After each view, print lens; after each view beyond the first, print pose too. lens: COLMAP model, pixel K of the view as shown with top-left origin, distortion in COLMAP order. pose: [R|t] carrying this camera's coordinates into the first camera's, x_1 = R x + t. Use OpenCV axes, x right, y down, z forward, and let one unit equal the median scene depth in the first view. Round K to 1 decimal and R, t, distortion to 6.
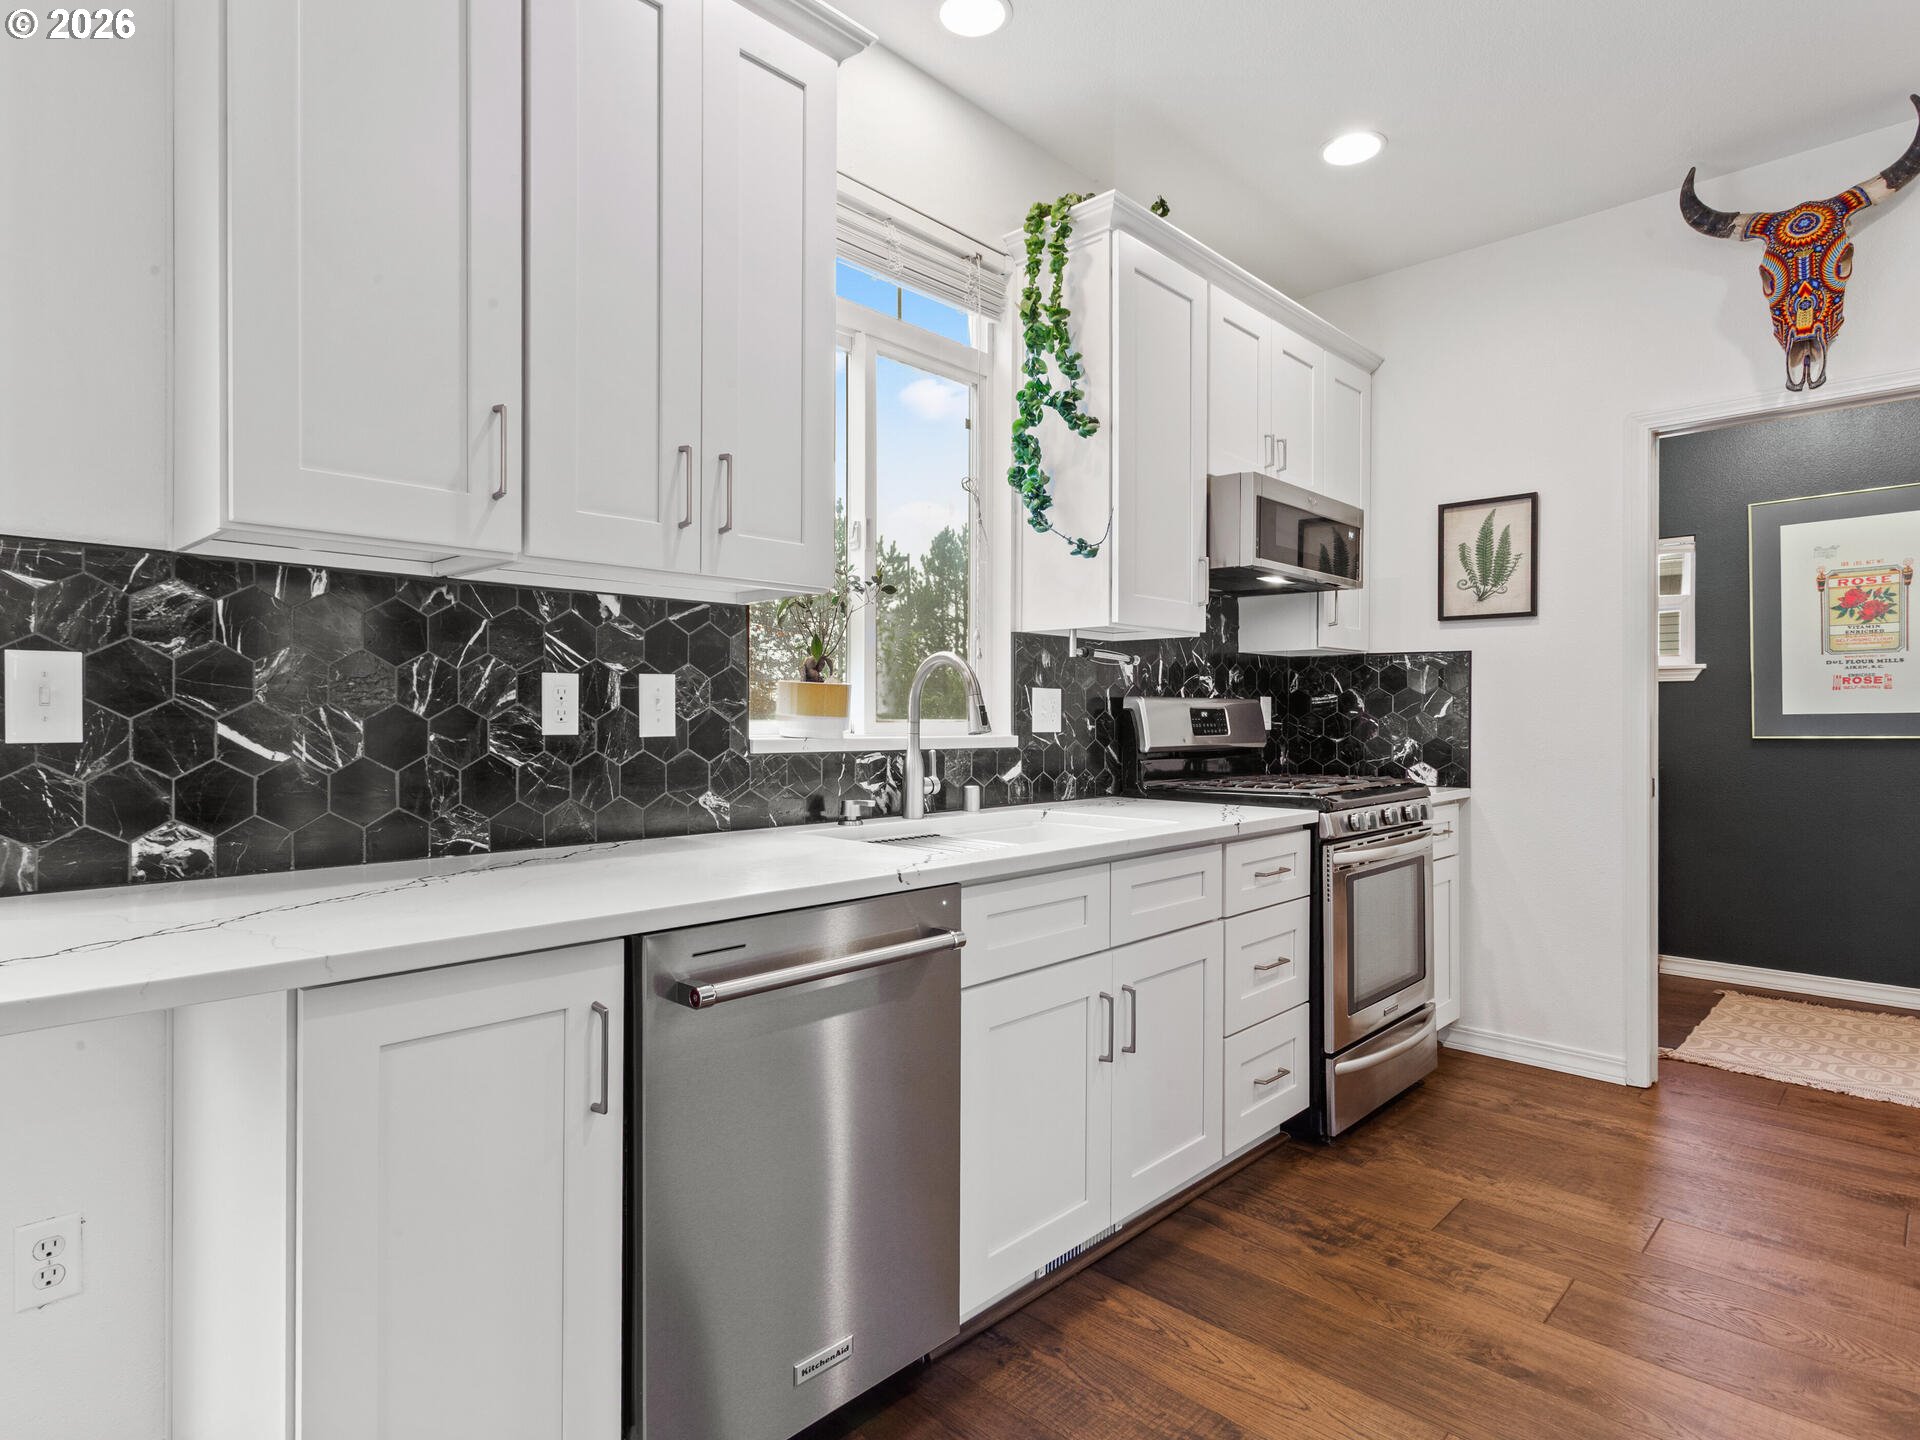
lens RADIAL K [[1049.3, 0, 932.7], [0, 1049.3, 722.5], [0, 0, 1]] dist [-0.003275, 0.008262]
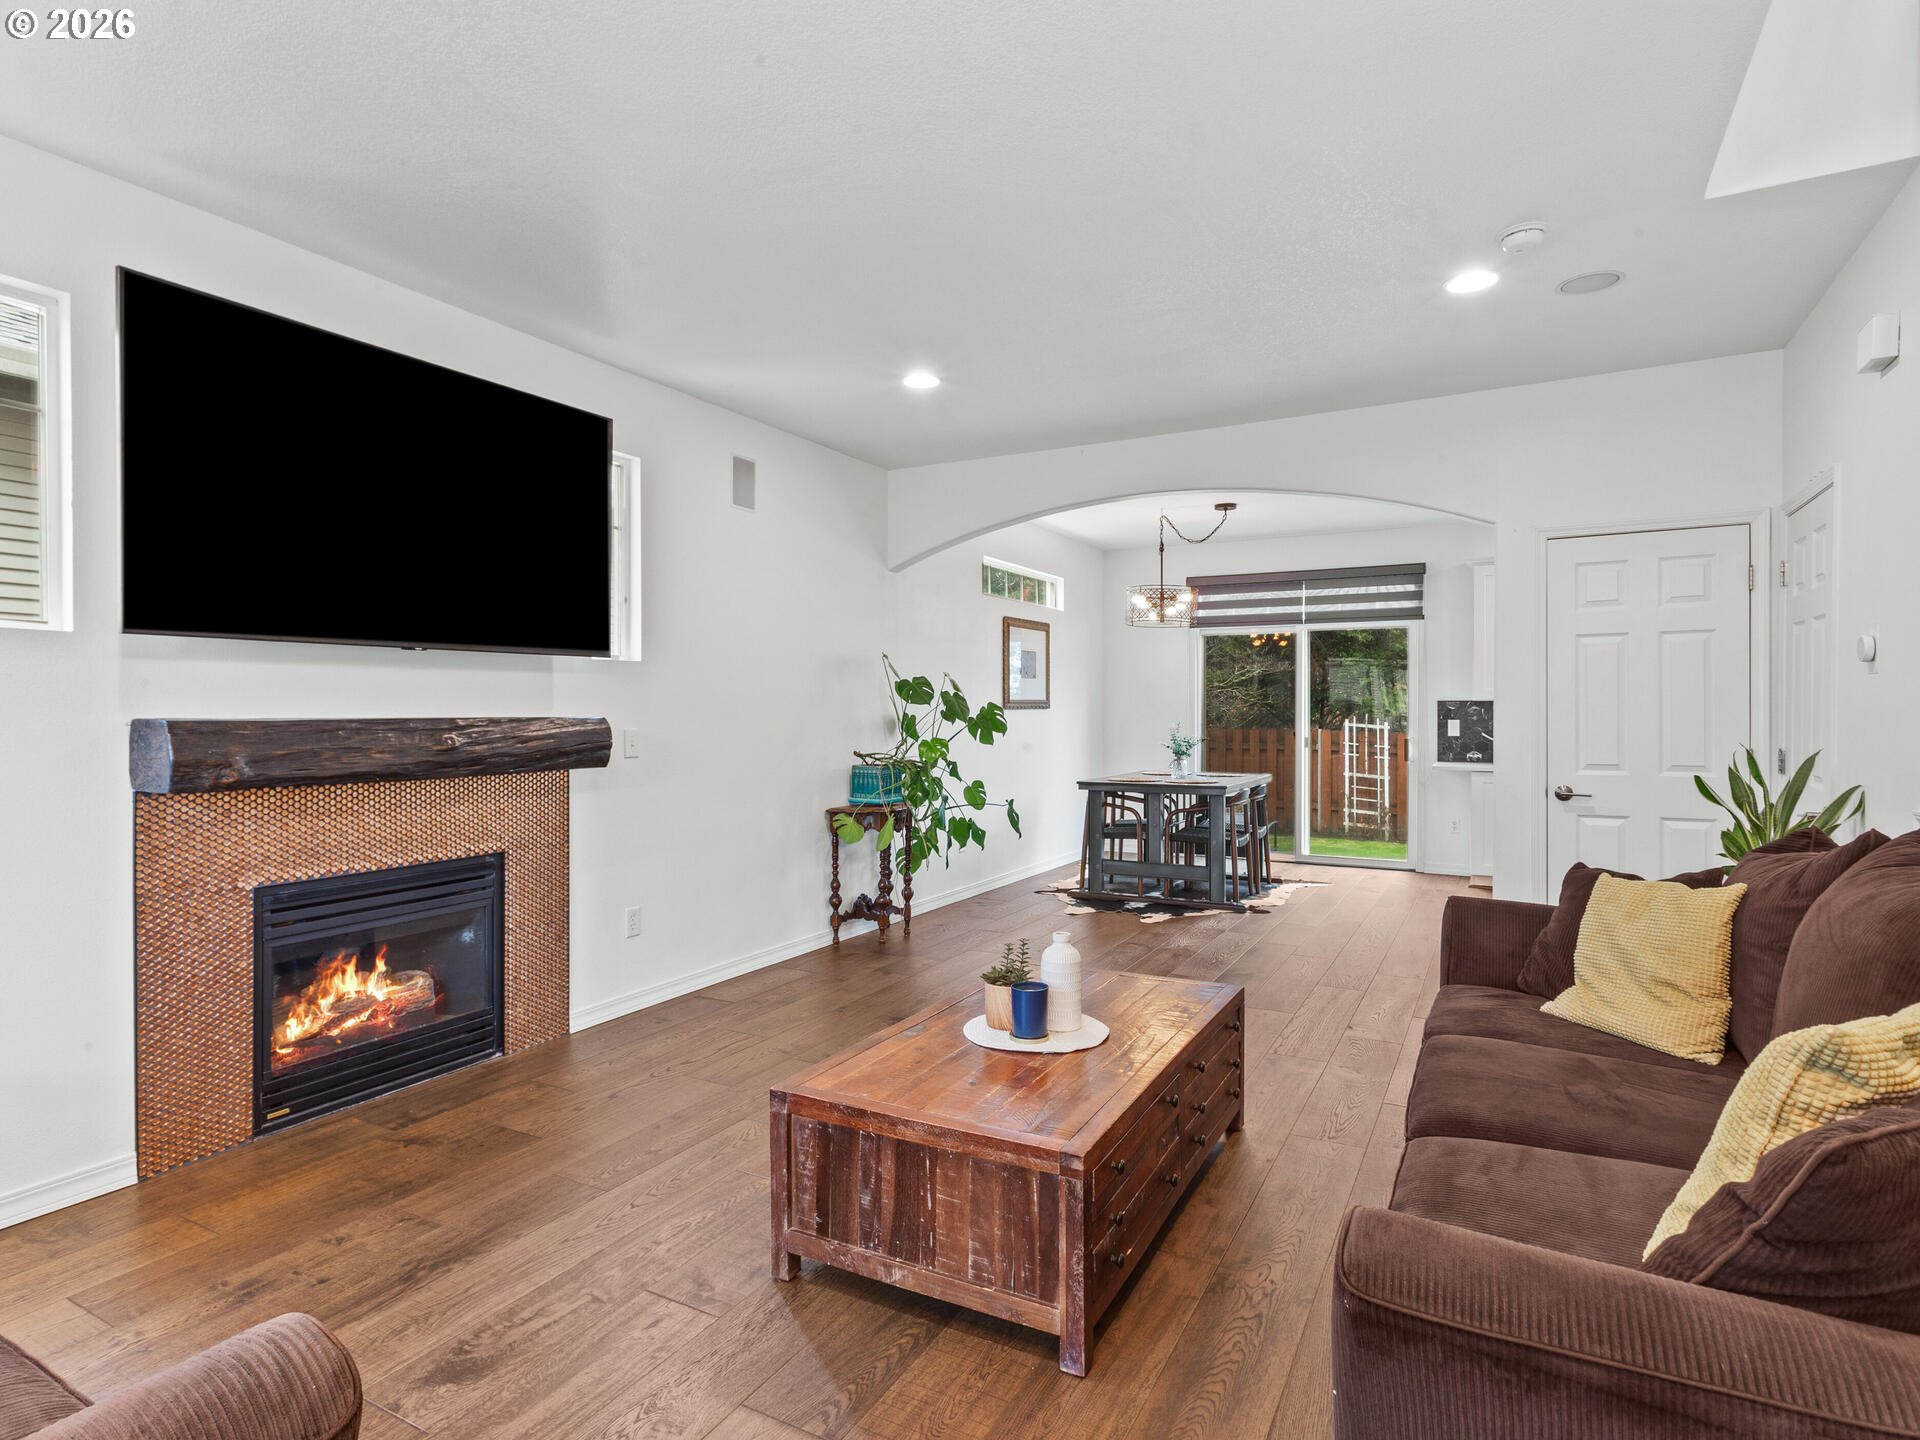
lens RADIAL K [[1049.3, 0, 932.7], [0, 1049.3, 722.5], [0, 0, 1]] dist [-0.003275, 0.008262]
pose [[0.257714, 0.009573, -0.966174, 2.309092], [-0.002760, 0.999954, 0.009172, -0.057734], [0.966217, 0.000303, 0.257729, -1.885808]]
